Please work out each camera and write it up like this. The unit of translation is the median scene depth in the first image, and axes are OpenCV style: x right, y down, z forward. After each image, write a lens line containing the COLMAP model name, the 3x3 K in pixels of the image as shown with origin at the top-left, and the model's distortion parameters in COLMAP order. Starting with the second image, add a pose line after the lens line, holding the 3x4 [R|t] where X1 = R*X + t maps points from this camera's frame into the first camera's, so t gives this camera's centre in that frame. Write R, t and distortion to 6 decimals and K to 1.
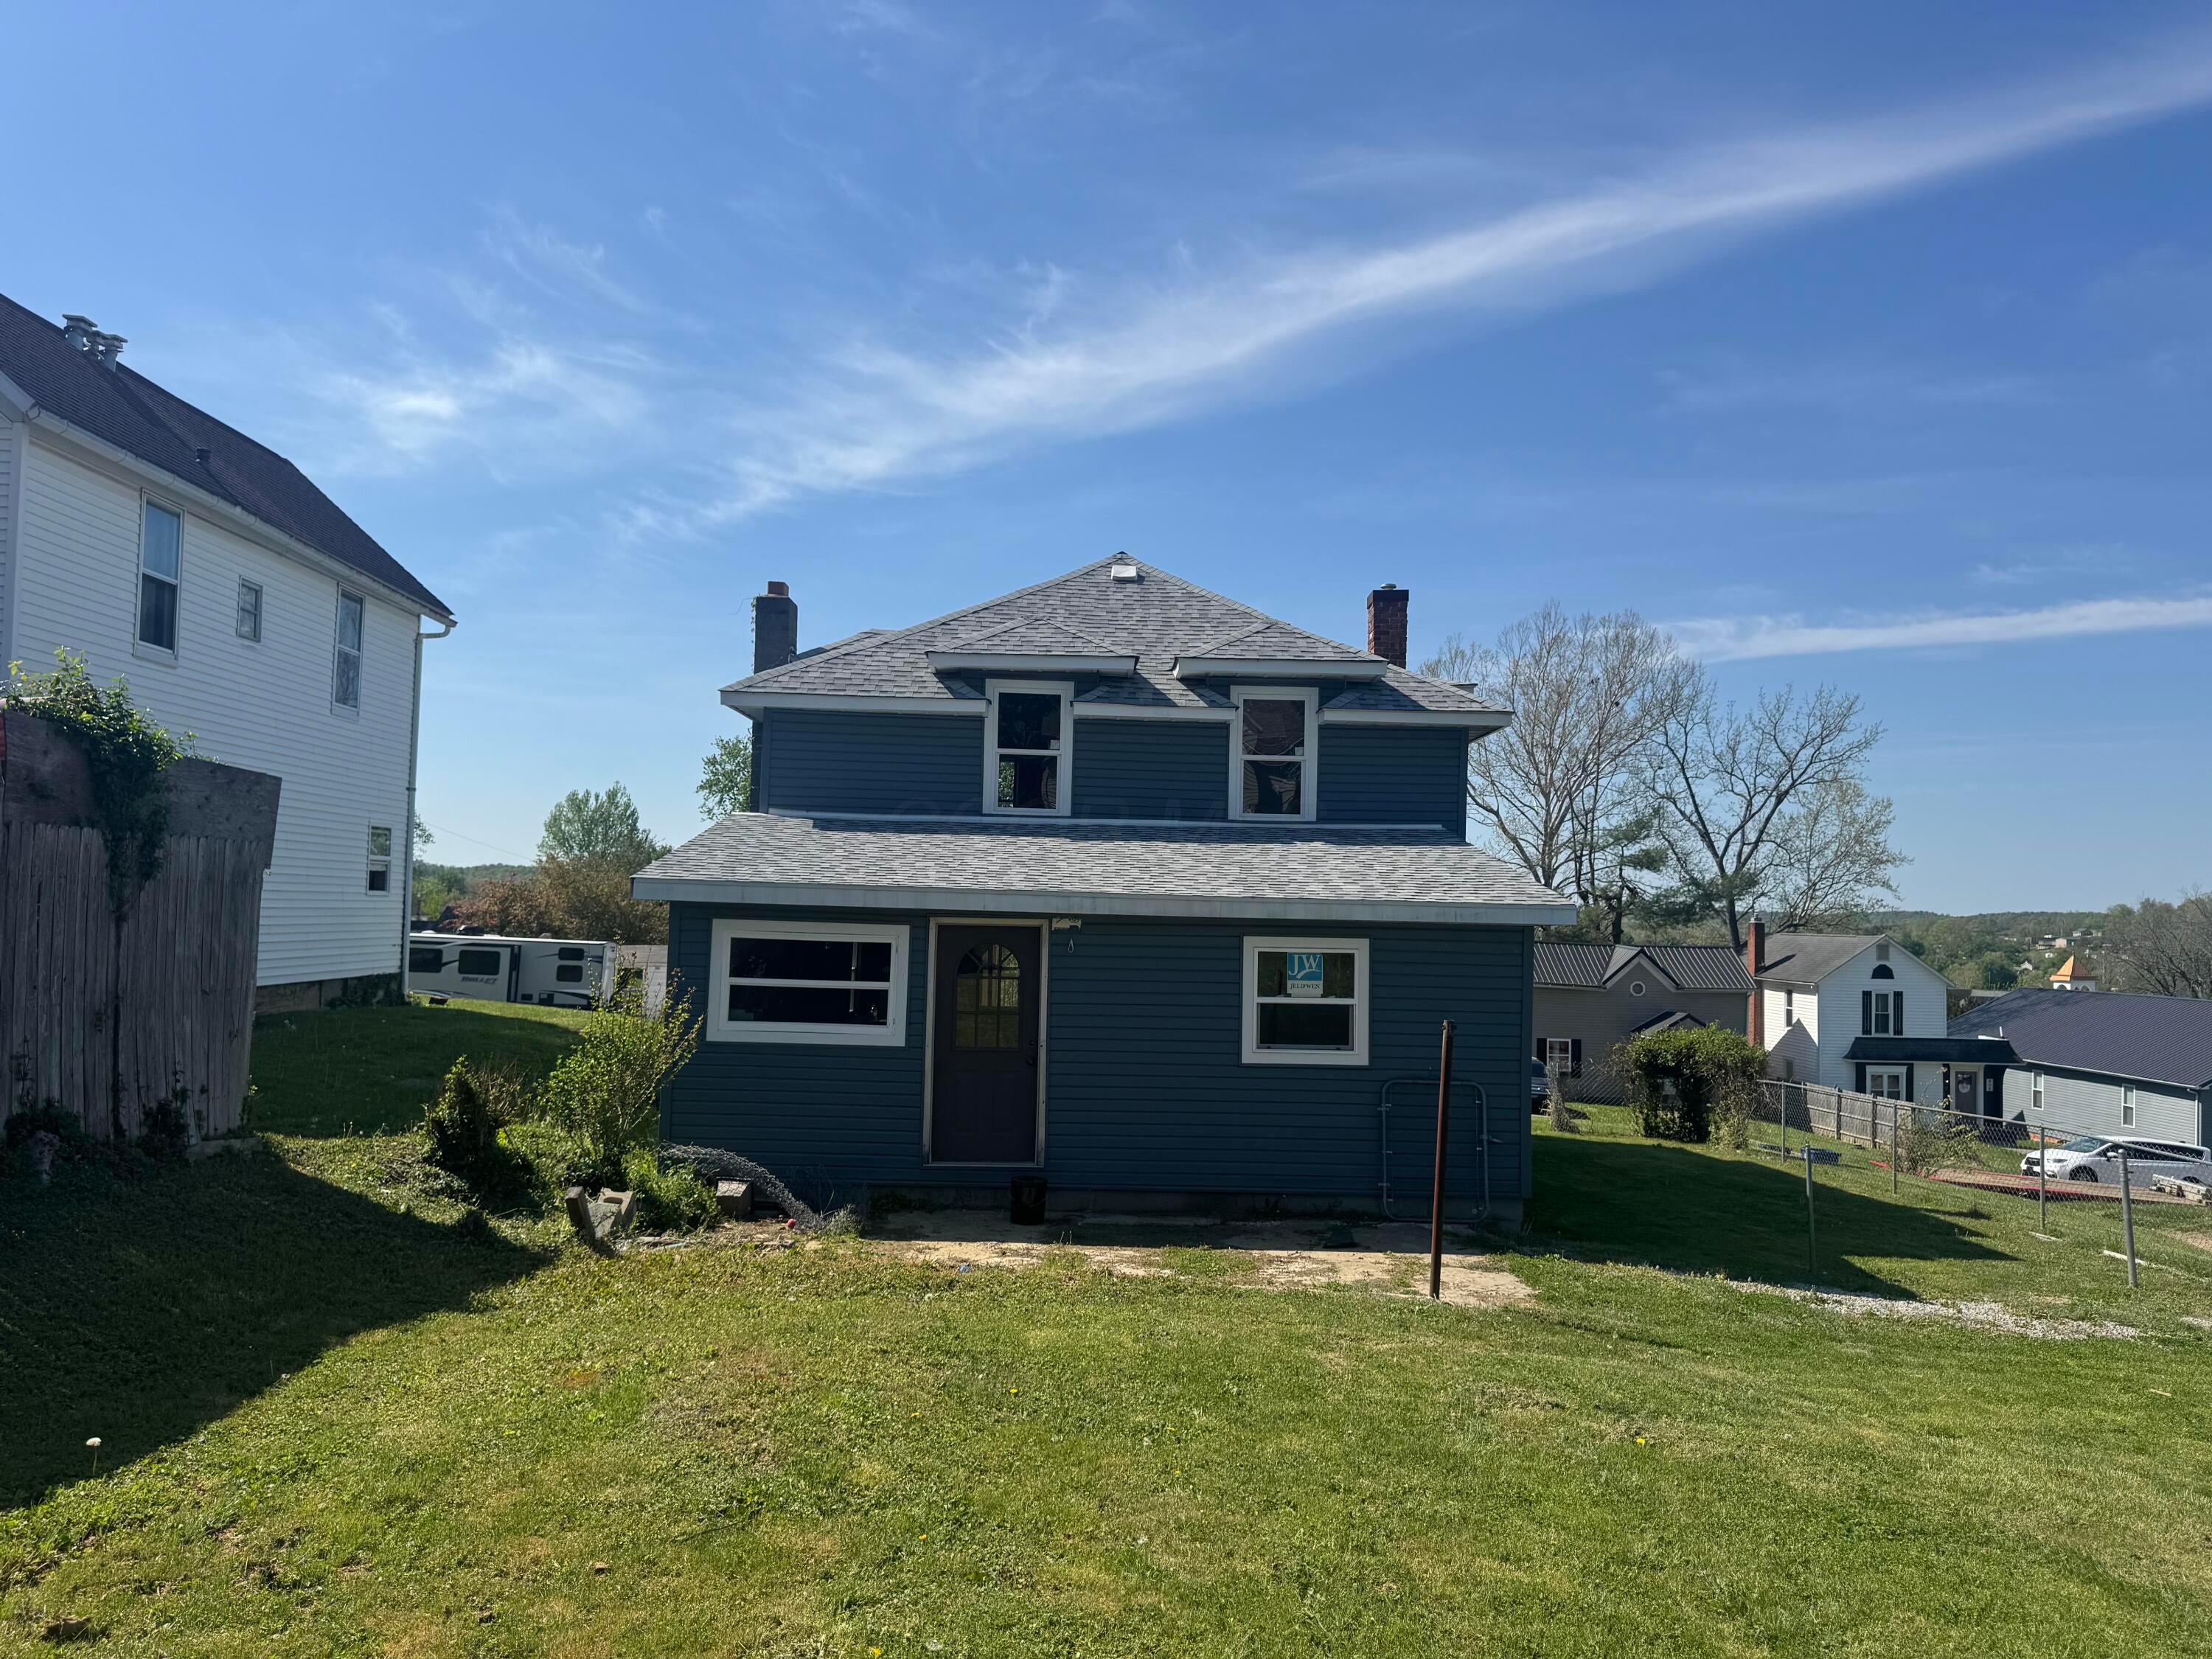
lens RADIAL K [[1538.7, 0, 1094.3], [0, 1538.7, 835.2], [0, 0, 1]] dist [0.034721, -0.038601]
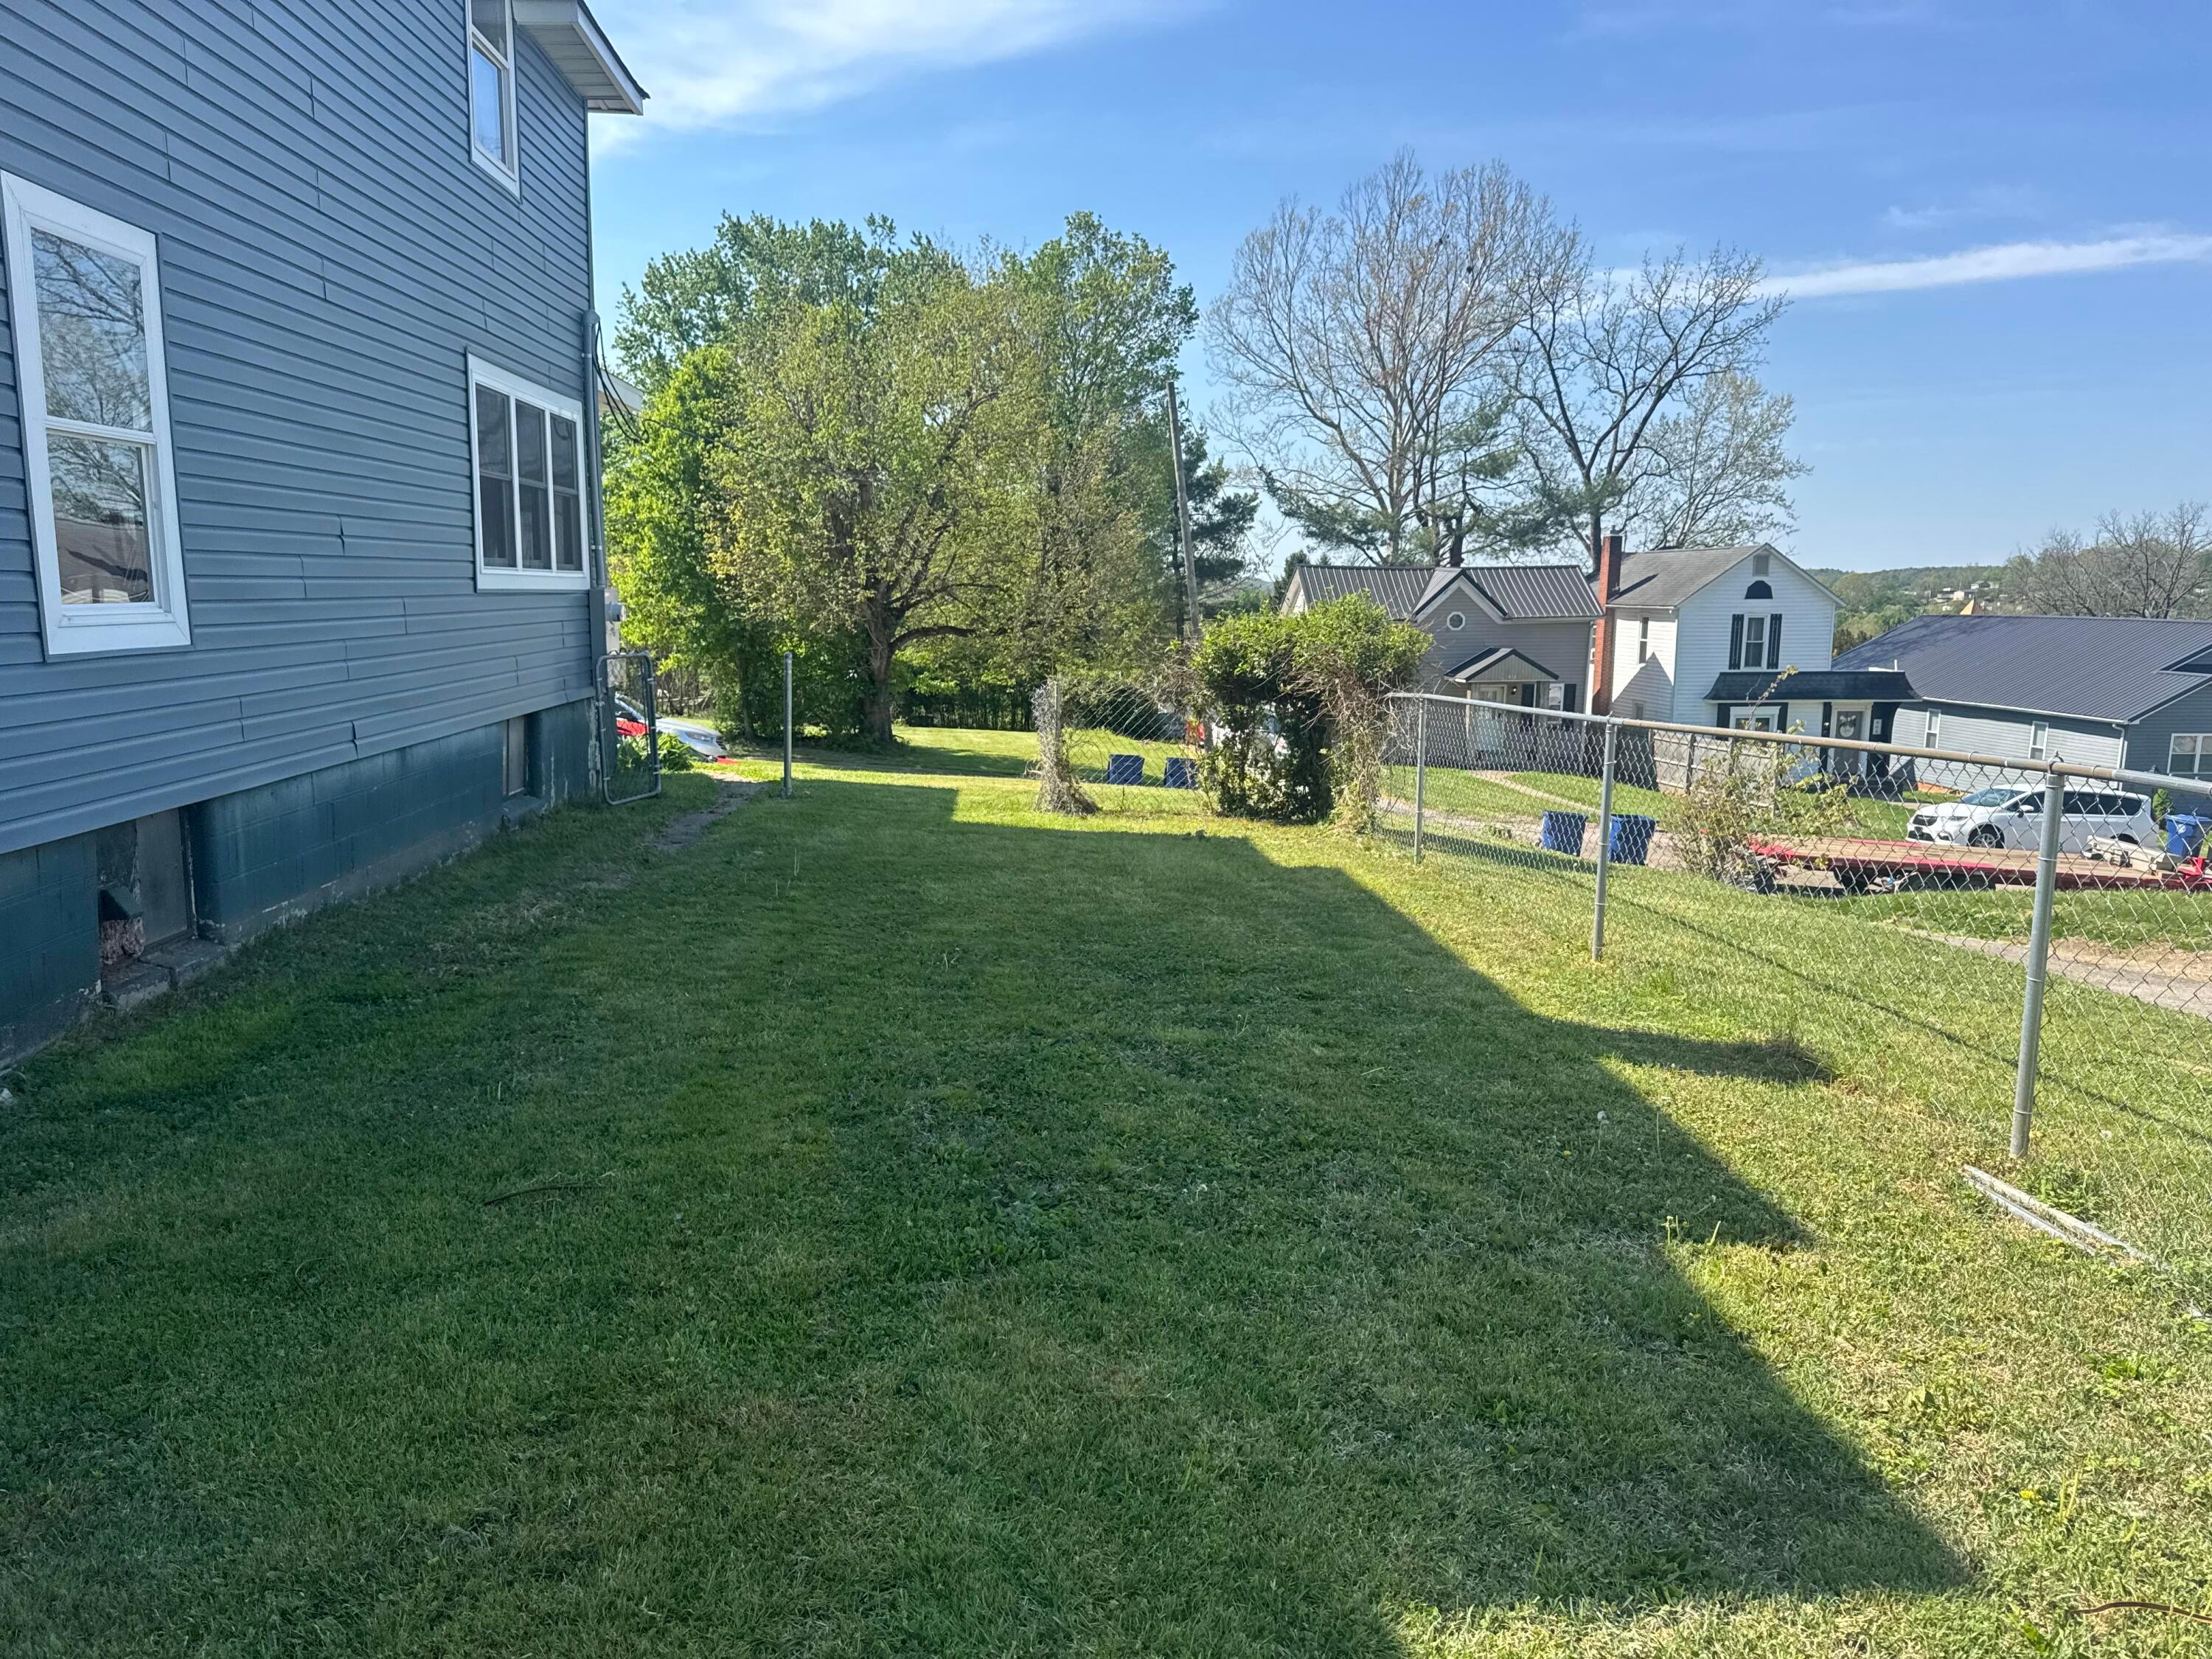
lens RADIAL K [[1538.7, 0, 1111.1], [0, 1538.7, 827.6], [0, 0, 1]] dist [0.034721, -0.038601]
pose [[0.997885, -0.030353, 0.057485, 0.123582], [0.018142, 0.979196, 0.202103, 0.040004], [-0.062424, -0.200632, 0.977676, 0.212198]]
